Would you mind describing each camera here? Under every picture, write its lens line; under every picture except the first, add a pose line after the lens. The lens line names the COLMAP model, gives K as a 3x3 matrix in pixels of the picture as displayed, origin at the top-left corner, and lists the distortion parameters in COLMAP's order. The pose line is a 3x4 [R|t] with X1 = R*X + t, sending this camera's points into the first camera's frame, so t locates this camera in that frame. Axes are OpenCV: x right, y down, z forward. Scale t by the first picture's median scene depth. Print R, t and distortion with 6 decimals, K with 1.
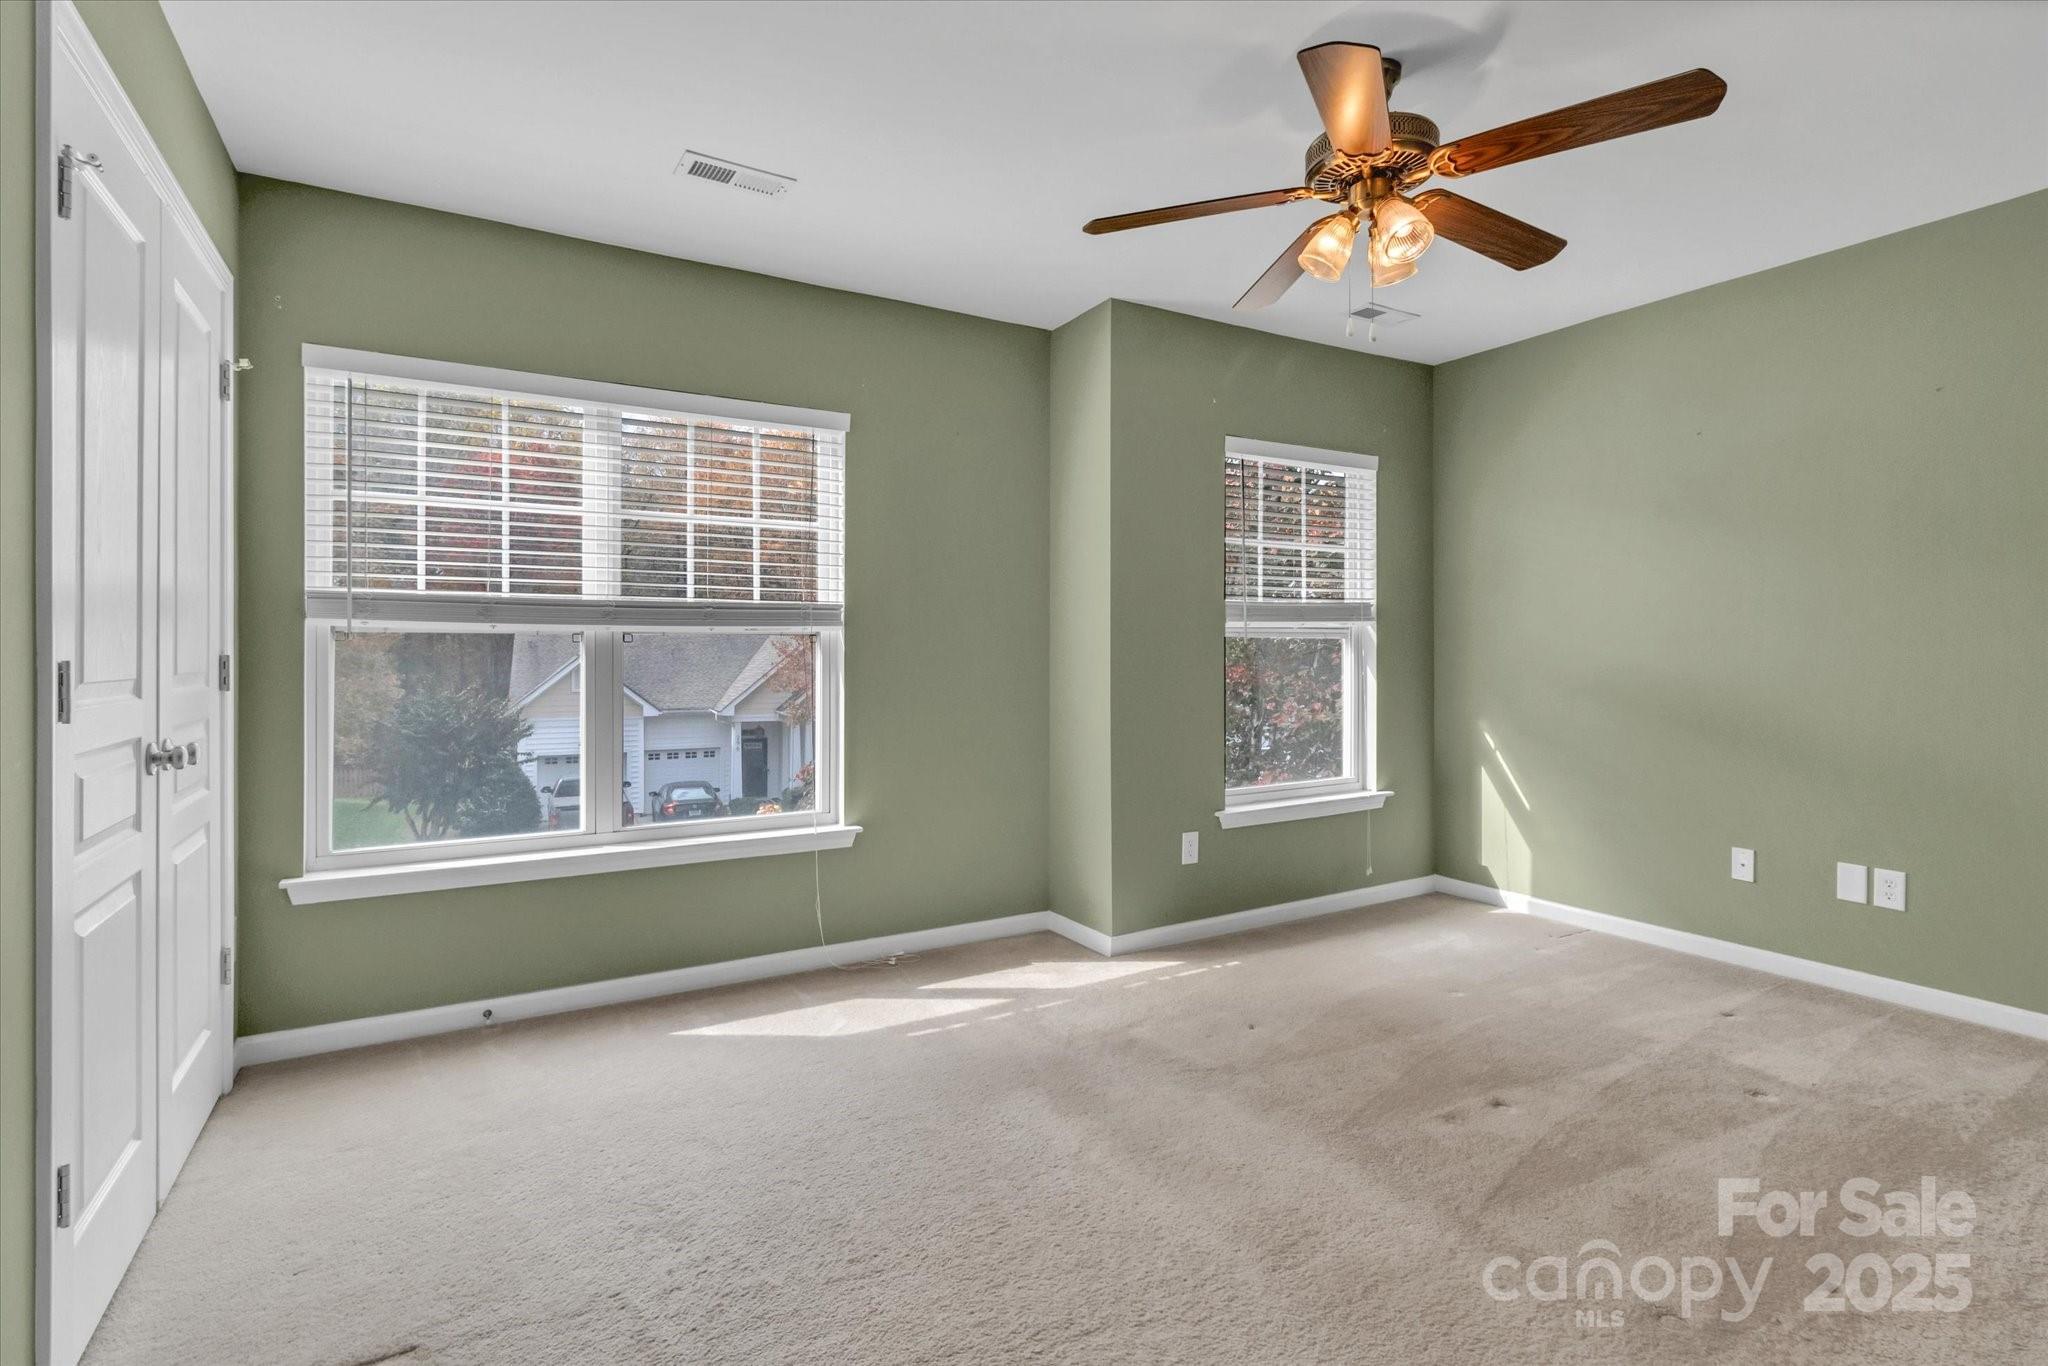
lens RADIAL K [[982.0, 0, 1022.6], [0, 982.0, 653.3], [0, 0, 1]] dist [0.000441, 0.000139]
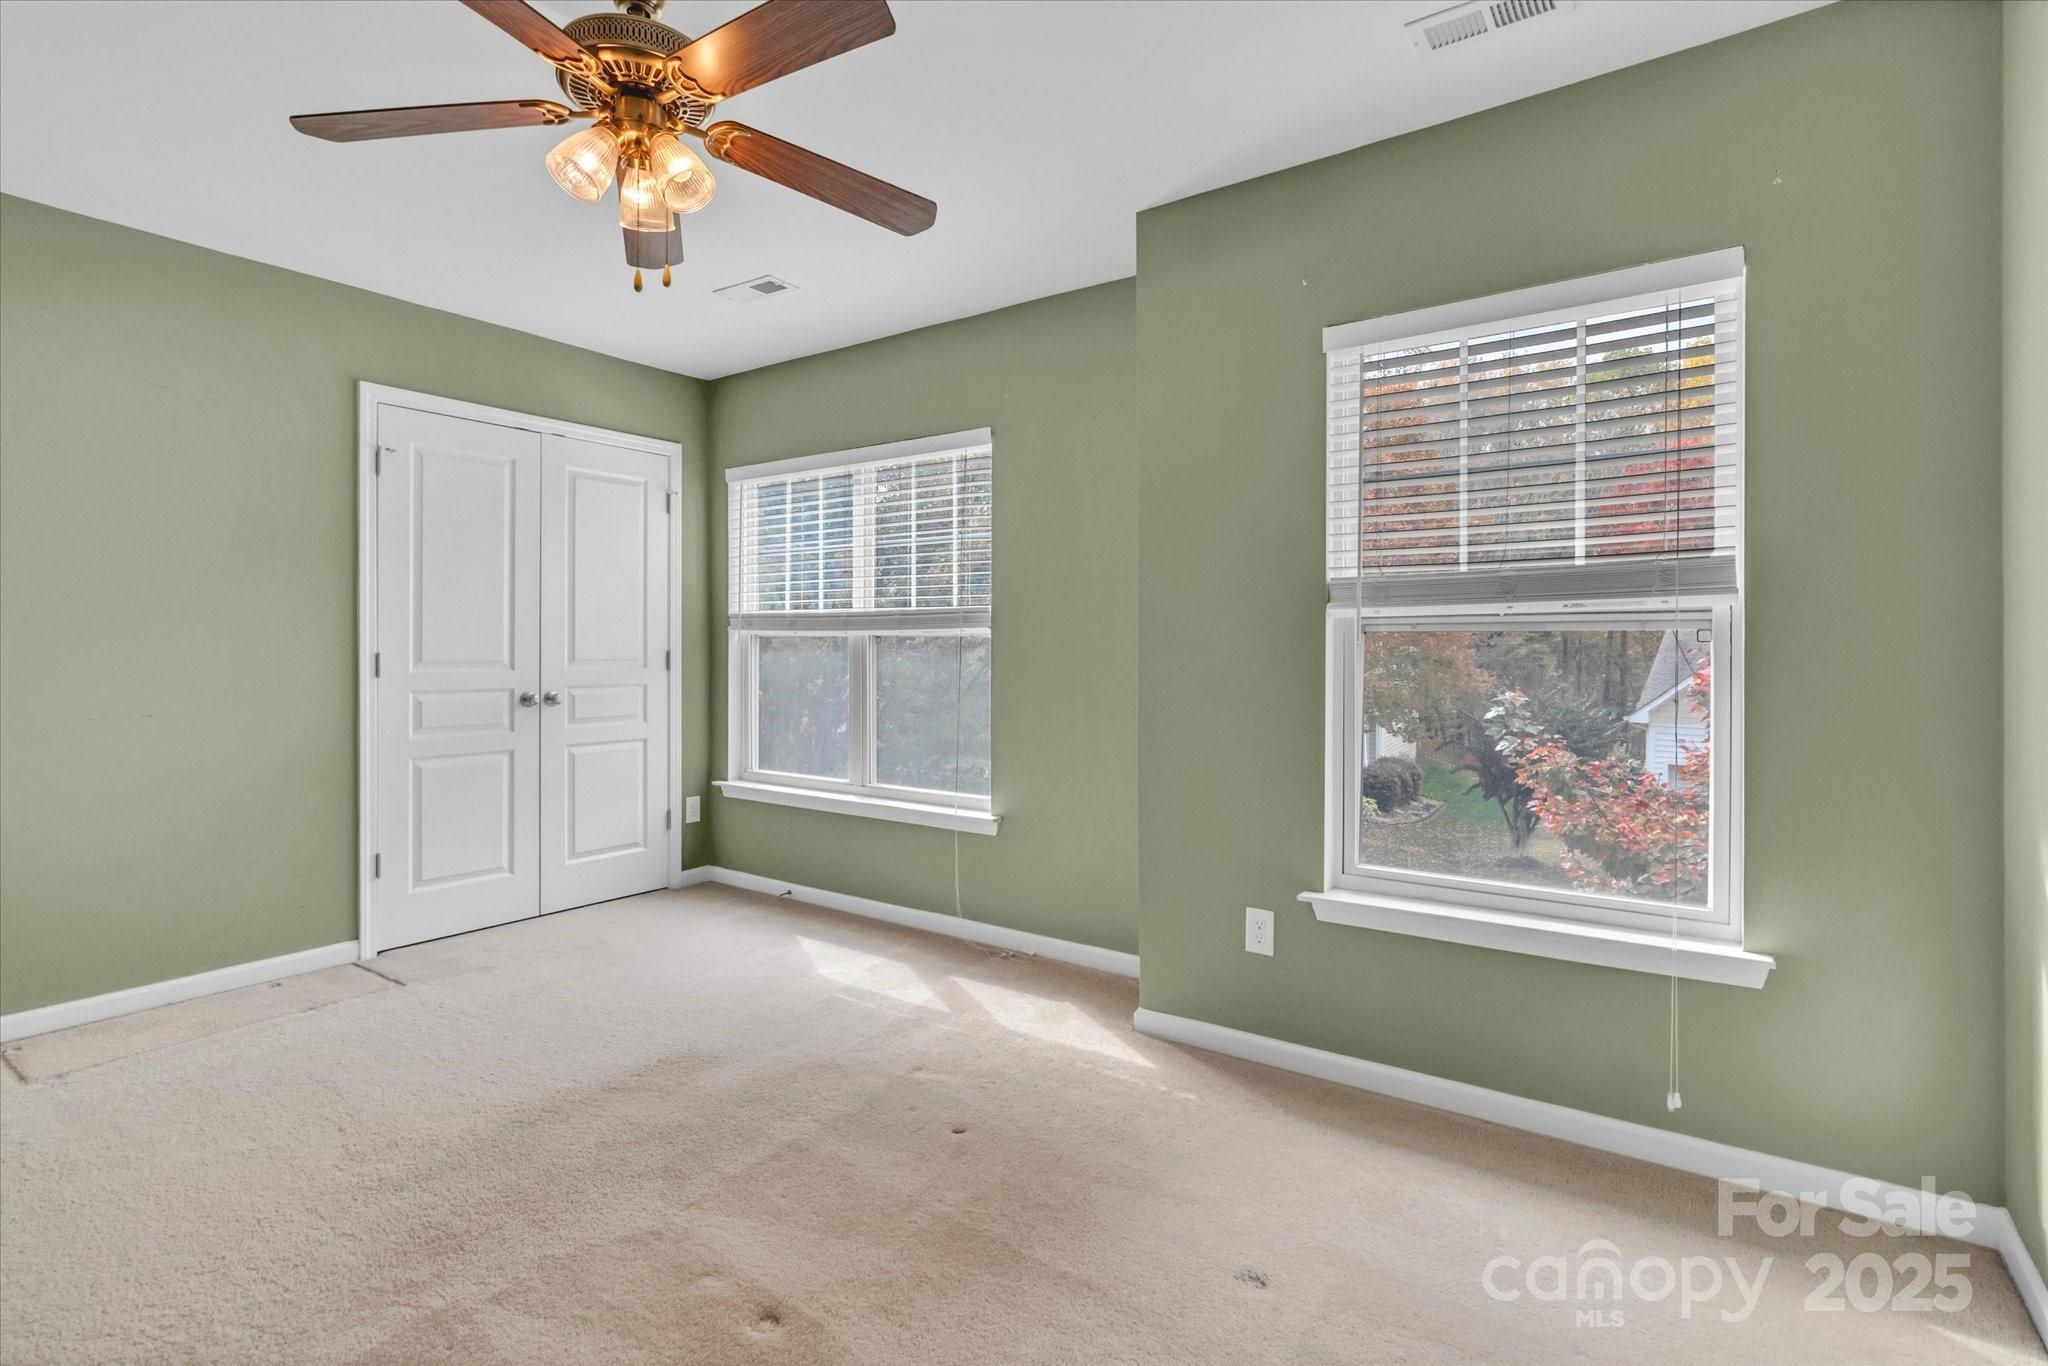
lens RADIAL K [[982.0, 0, 1022.6], [0, 982.0, 653.3], [0, 0, 1]] dist [0.000441, 0.000139]
pose [[0.404735, 0.008531, -0.914394, 0.866879], [-0.001168, 0.999960, 0.008813, -0.009573], [0.914433, -0.002499, 0.404729, 0.646779]]
